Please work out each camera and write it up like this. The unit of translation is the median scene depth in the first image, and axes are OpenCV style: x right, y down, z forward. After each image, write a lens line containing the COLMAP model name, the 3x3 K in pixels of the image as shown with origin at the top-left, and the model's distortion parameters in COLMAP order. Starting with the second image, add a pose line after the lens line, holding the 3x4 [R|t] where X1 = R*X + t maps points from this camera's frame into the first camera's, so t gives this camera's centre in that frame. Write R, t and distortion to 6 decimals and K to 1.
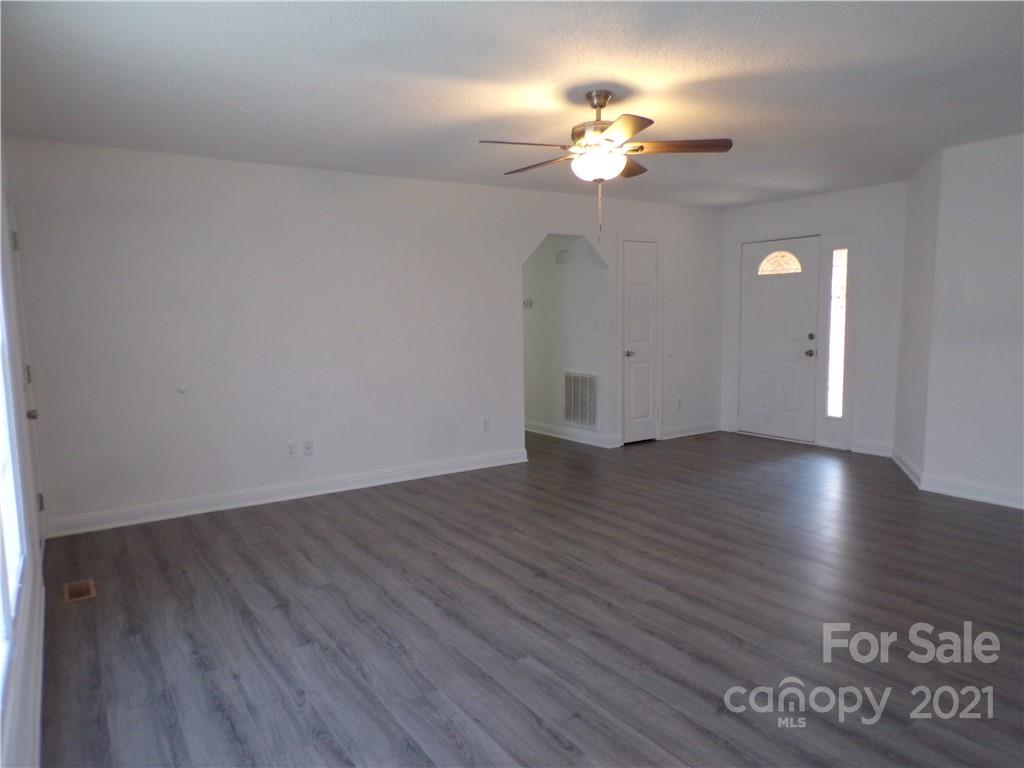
lens RADIAL K [[693.7, 0, 510.3], [0, 693.7, 381.9], [0, 0, 1]] dist [-0.007695, 0.007739]
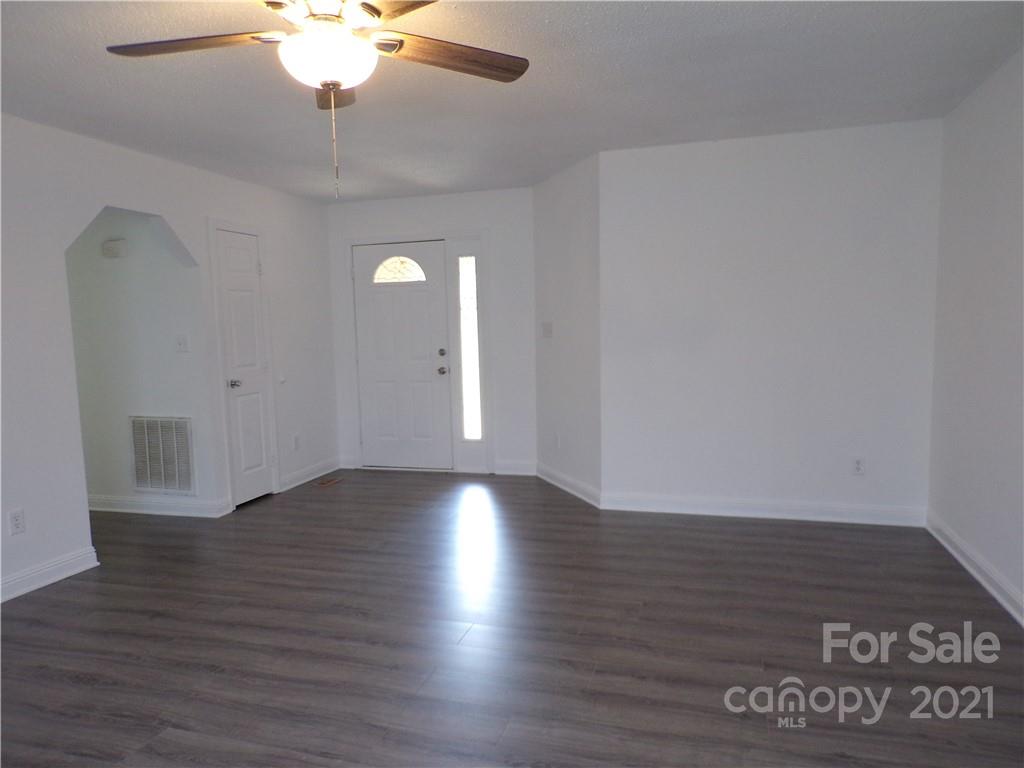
lens RADIAL K [[693.7, 0, 514.3], [0, 693.7, 388.4], [0, 0, 1]] dist [-0.007695, 0.007739]
pose [[0.767541, -0.064708, 0.637725, -0.069356], [0.076400, 0.997035, 0.009213, -0.020166], [-0.636430, 0.041651, 0.770209, 0.249396]]
